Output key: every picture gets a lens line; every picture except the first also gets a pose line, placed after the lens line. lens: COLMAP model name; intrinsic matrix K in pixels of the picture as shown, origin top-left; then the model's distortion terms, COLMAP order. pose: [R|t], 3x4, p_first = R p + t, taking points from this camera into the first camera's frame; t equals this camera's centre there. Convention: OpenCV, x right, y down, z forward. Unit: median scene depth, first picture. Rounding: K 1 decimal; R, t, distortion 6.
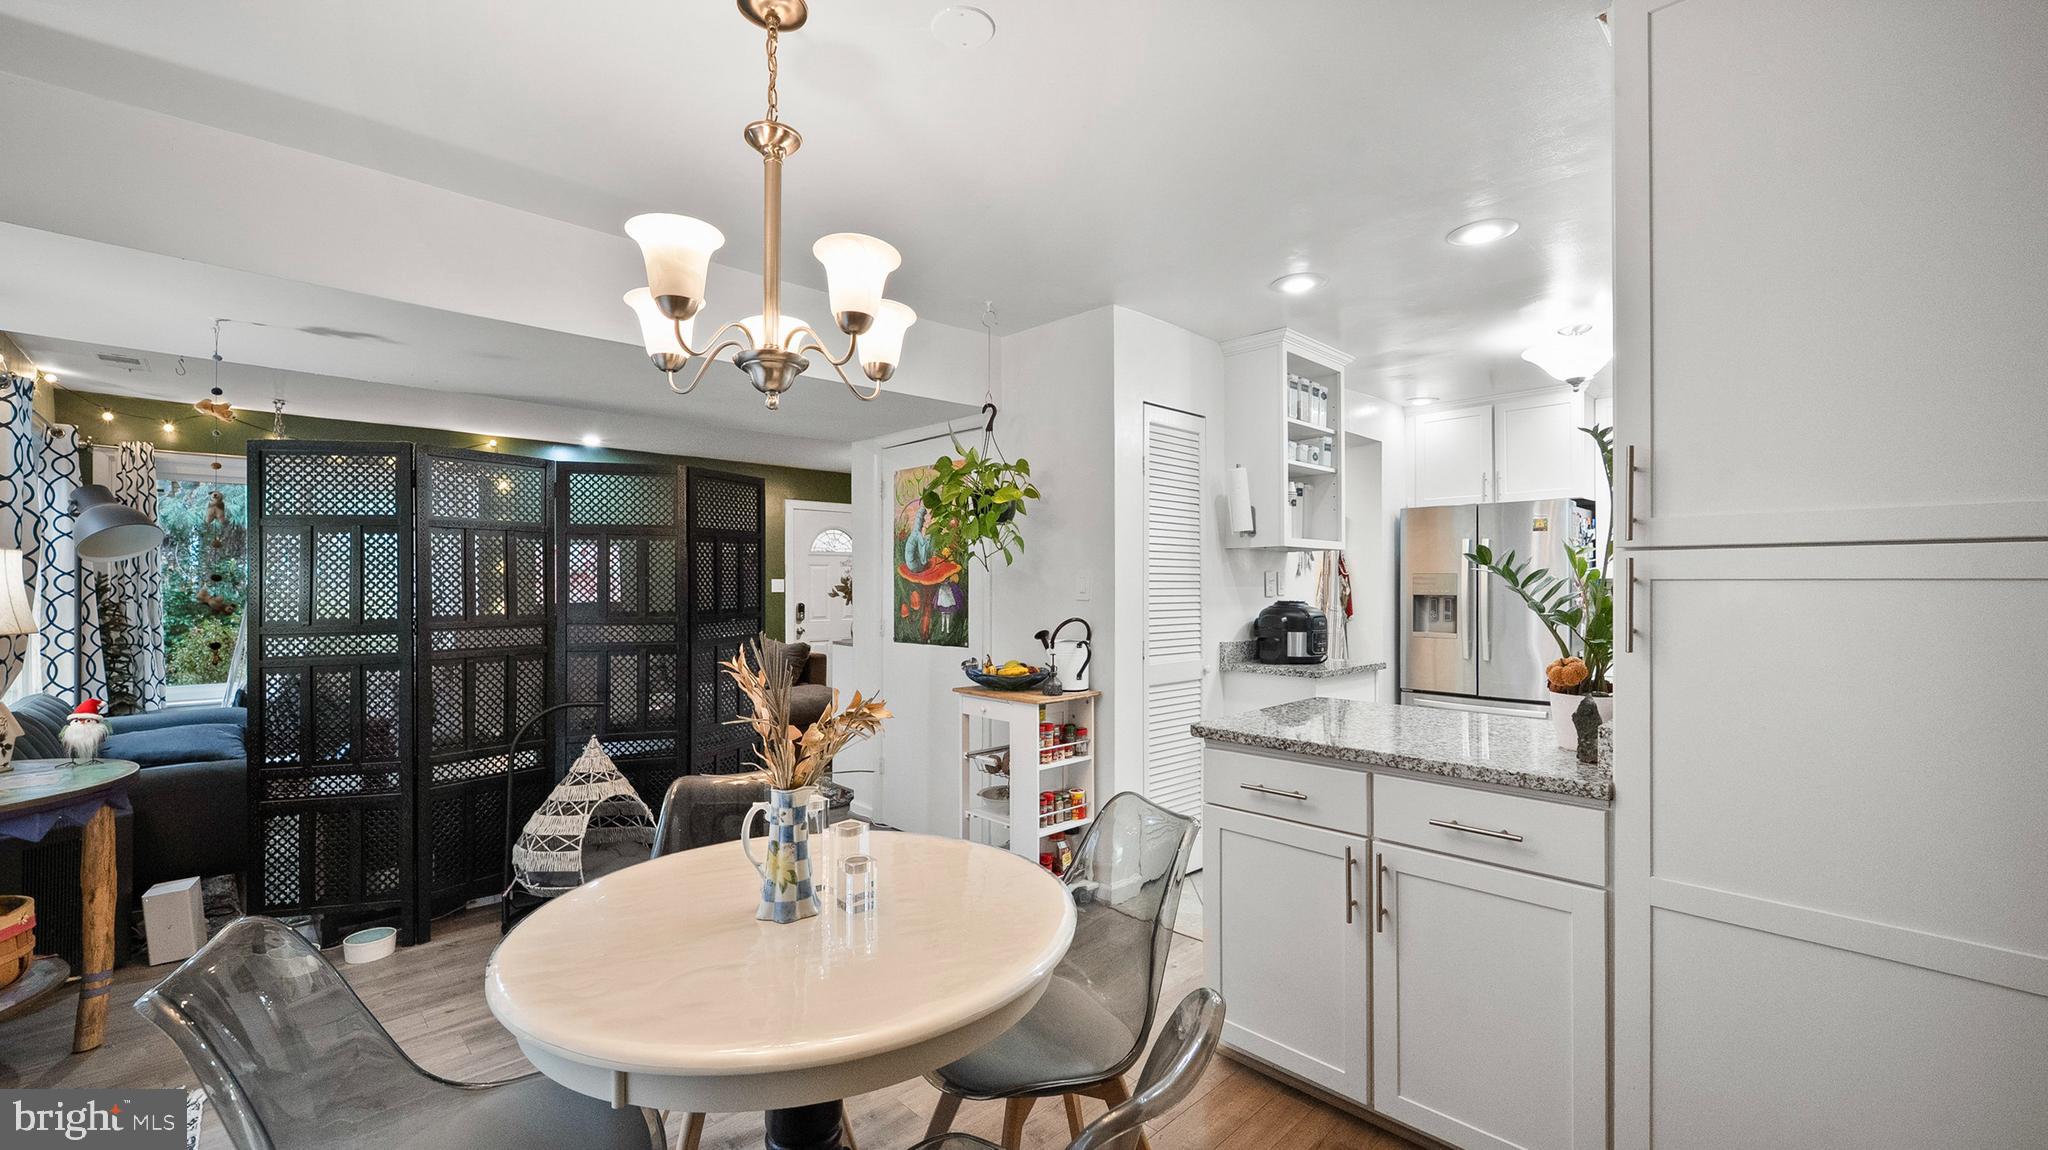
lens RADIAL K [[834.4, 0, 1027.6], [0, 834.4, 572.7], [0, 0, 1]] dist [-0.000398, 0.000498]
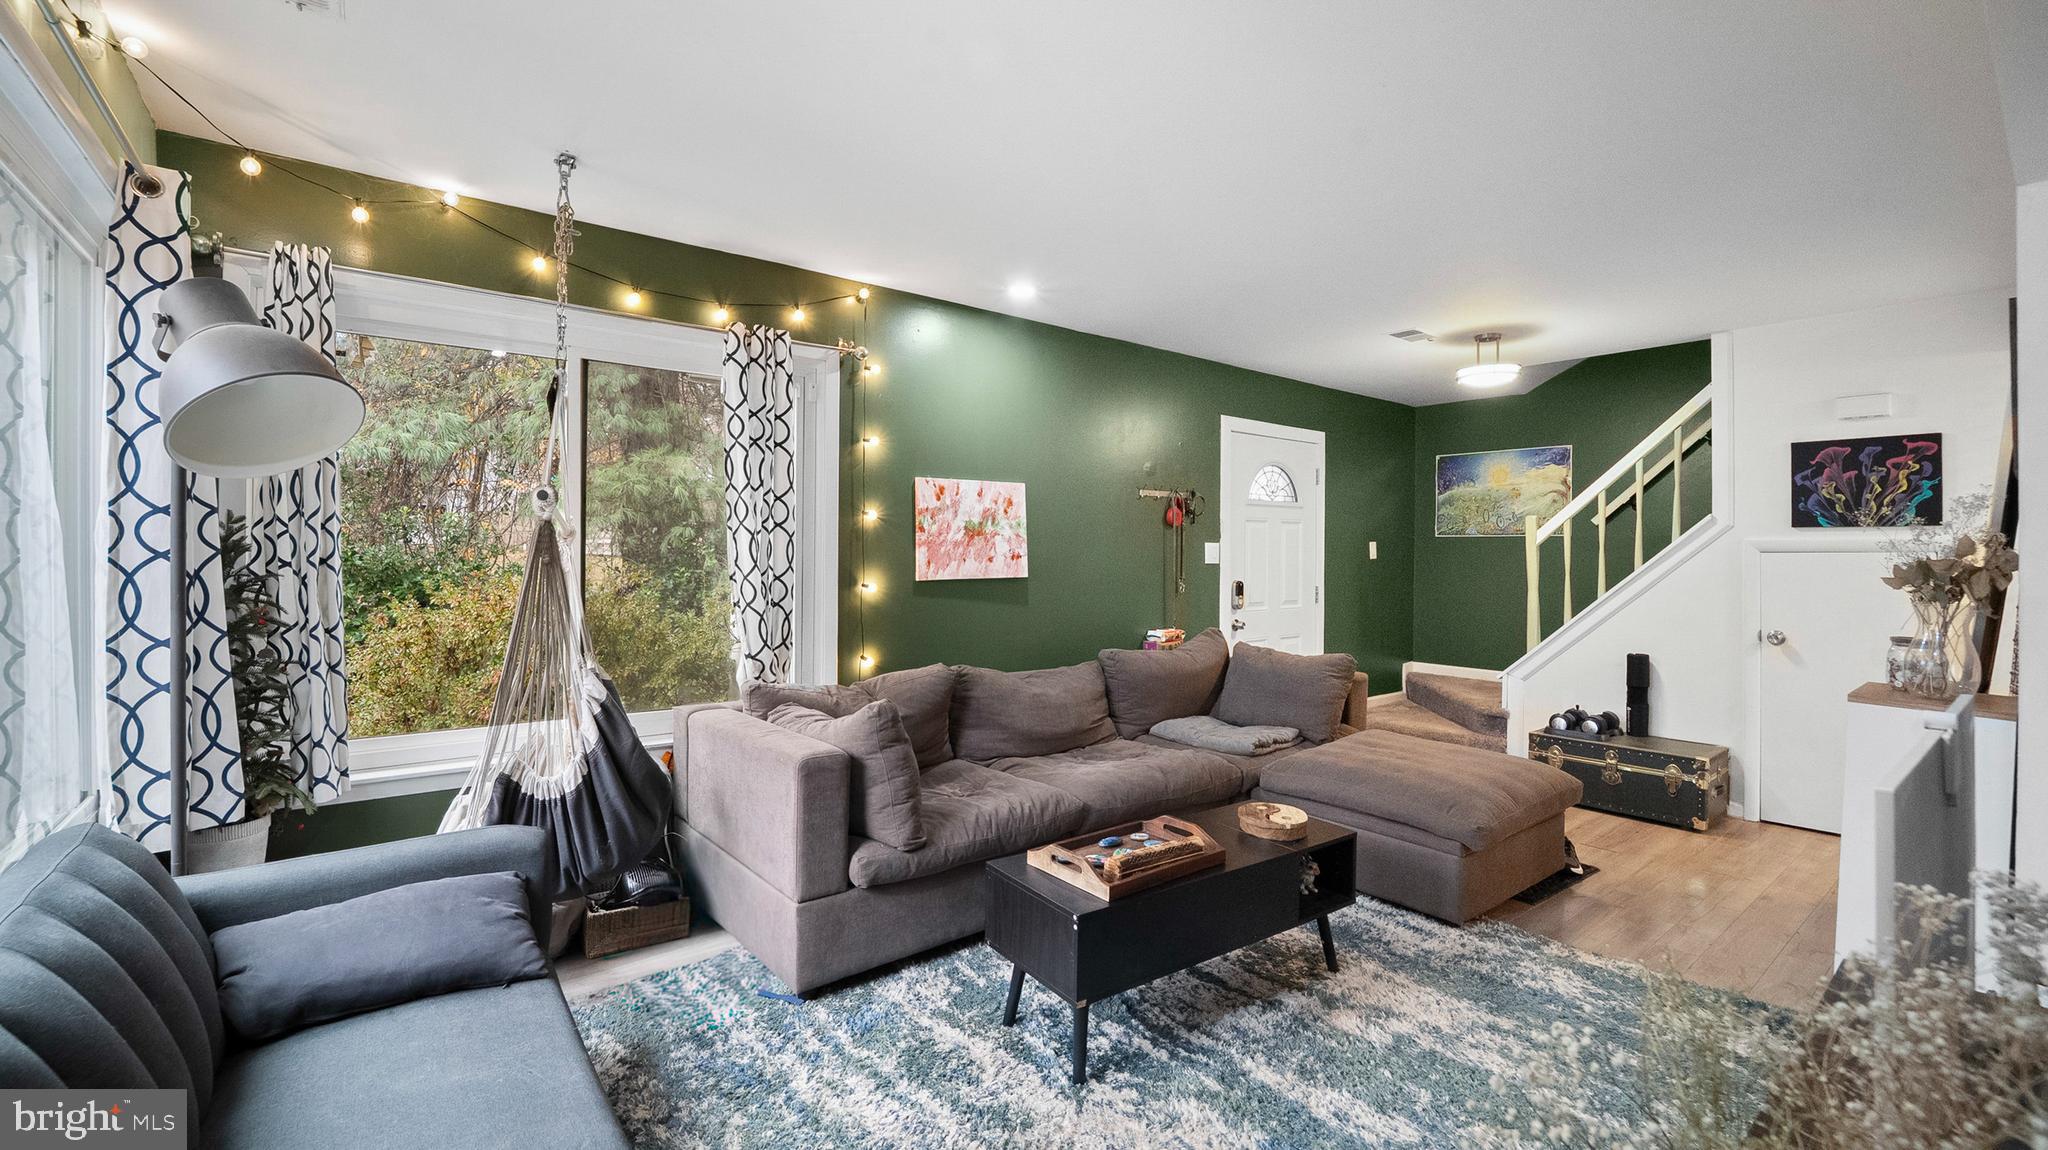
lens RADIAL K [[854.9, 0, 1022.0], [0, 854.9, 540.2], [0, 0, 1]] dist [-0.022886, -0.000710]
pose [[0.995534, 0.009182, -0.093957, -0.621695], [-0.009123, 0.999958, 0.001047, 0.011523], [0.093962, -0.000185, 0.995576, 0.571157]]
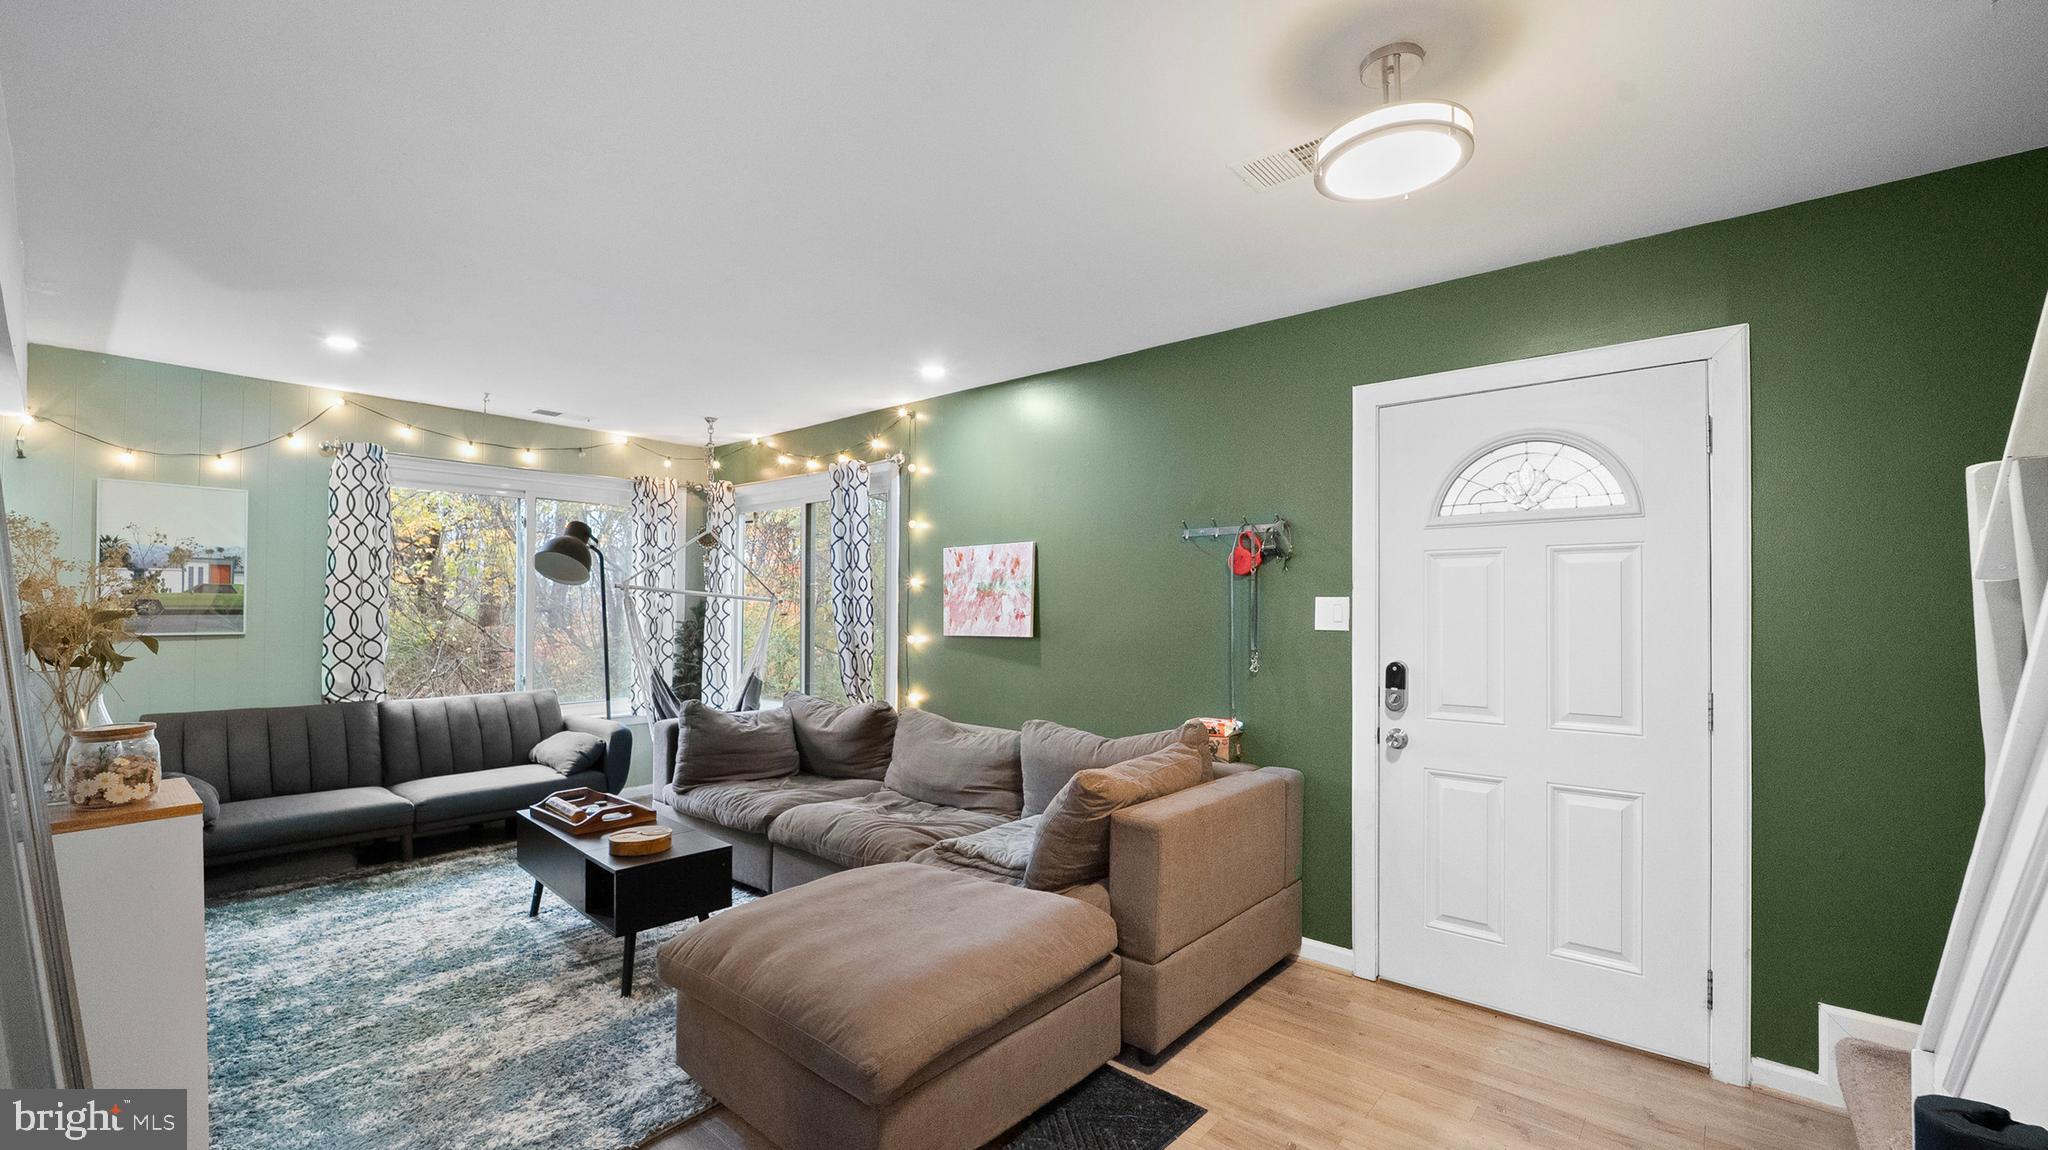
lens RADIAL K [[834.0, 0, 1018.9], [0, 834.0, 586.7], [0, 0, 1]] dist [-0.020338, -0.000017]
pose [[0.105089, -0.023978, -0.994174, 0.117144], [0.006292, 0.999705, -0.023446, 0.018985], [0.994443, -0.003791, 0.105209, 1.327381]]
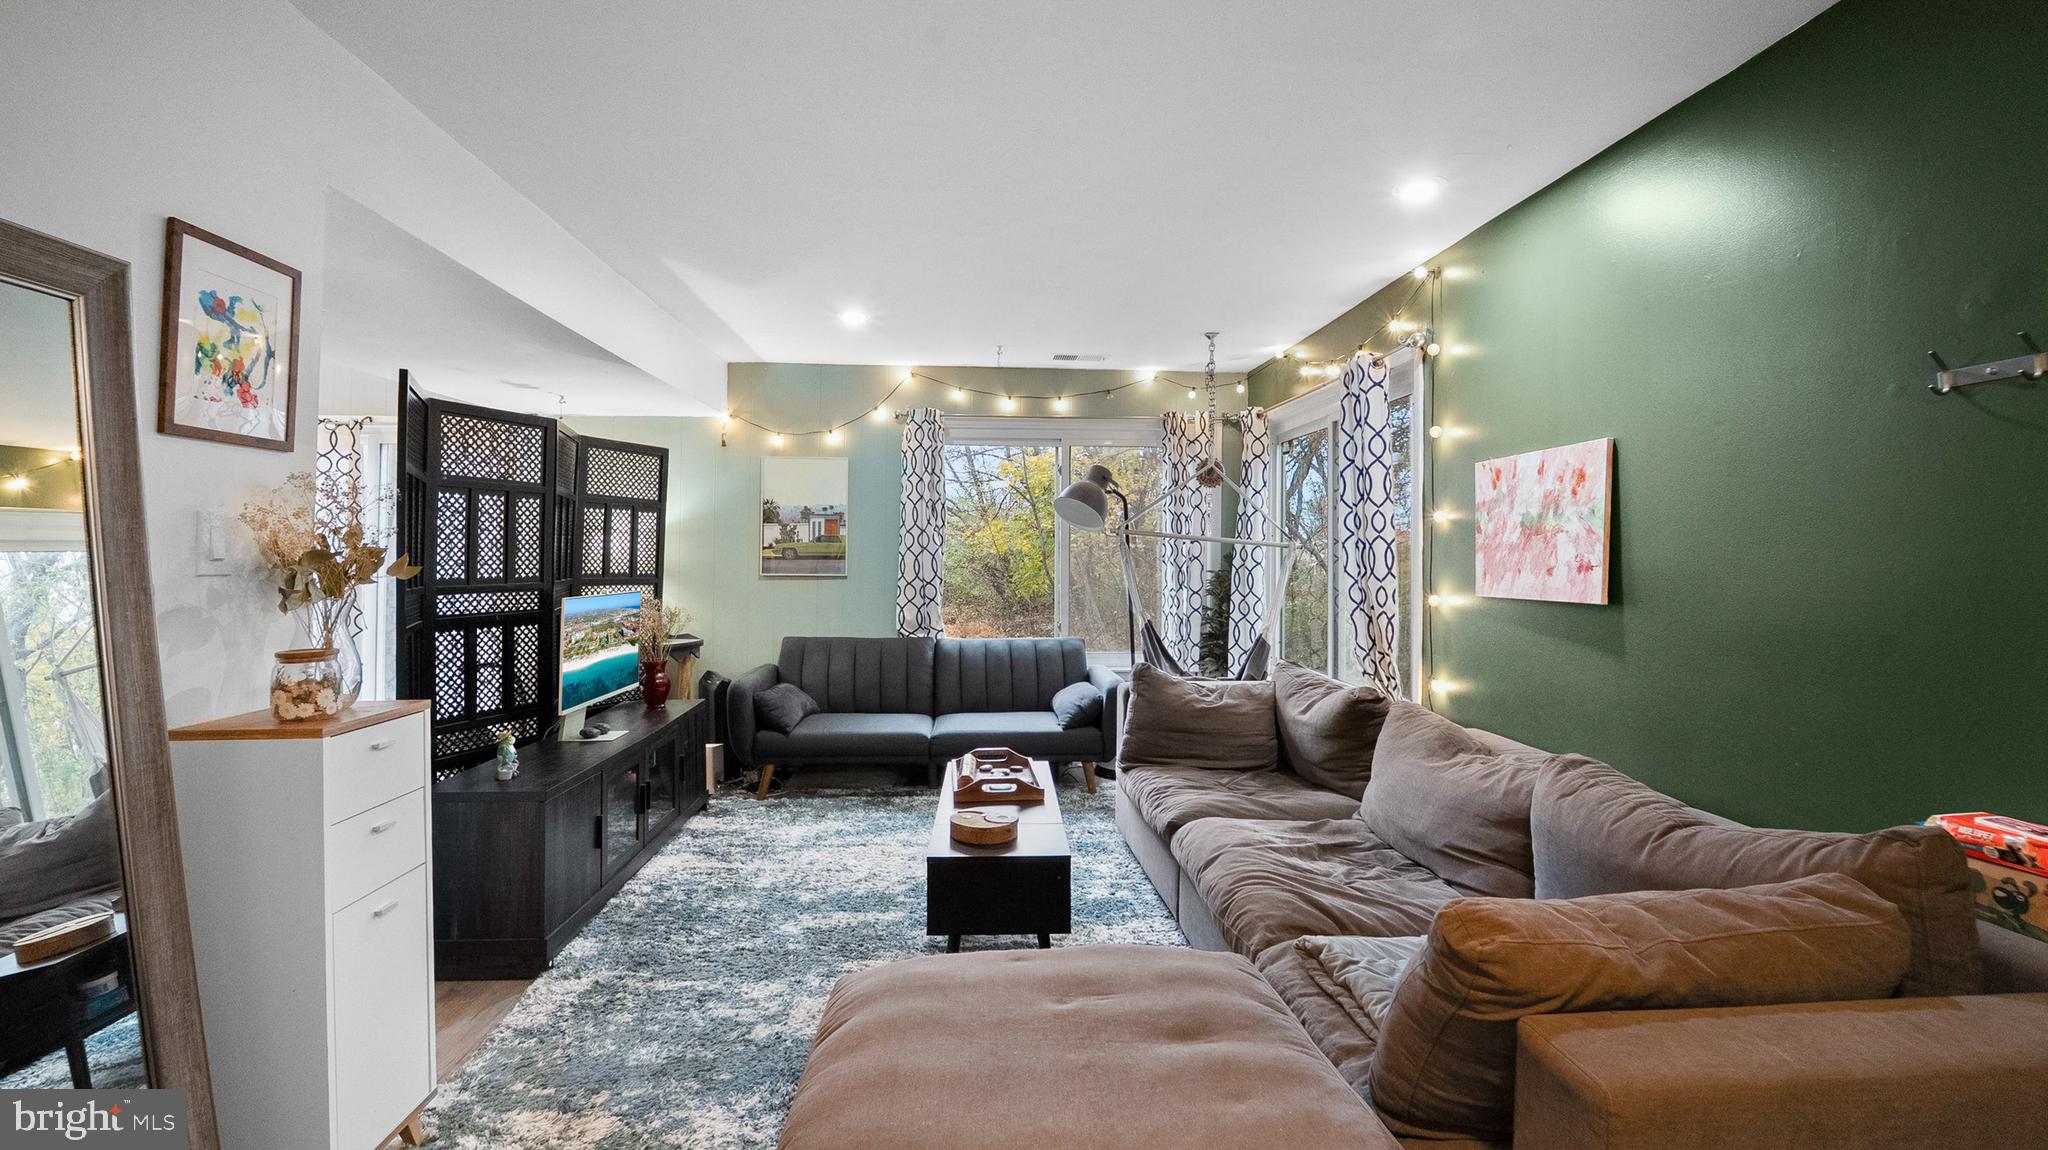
lens RADIAL K [[854.9, 0, 1022.0], [0, 854.9, 540.2], [0, 0, 1]] dist [-0.022886, -0.000710]
pose [[-0.637467, -0.016311, -0.770305, -0.122408], [0.002227, 0.999733, -0.023012, 0.023465], [0.770474, -0.016385, -0.637261, 1.476768]]
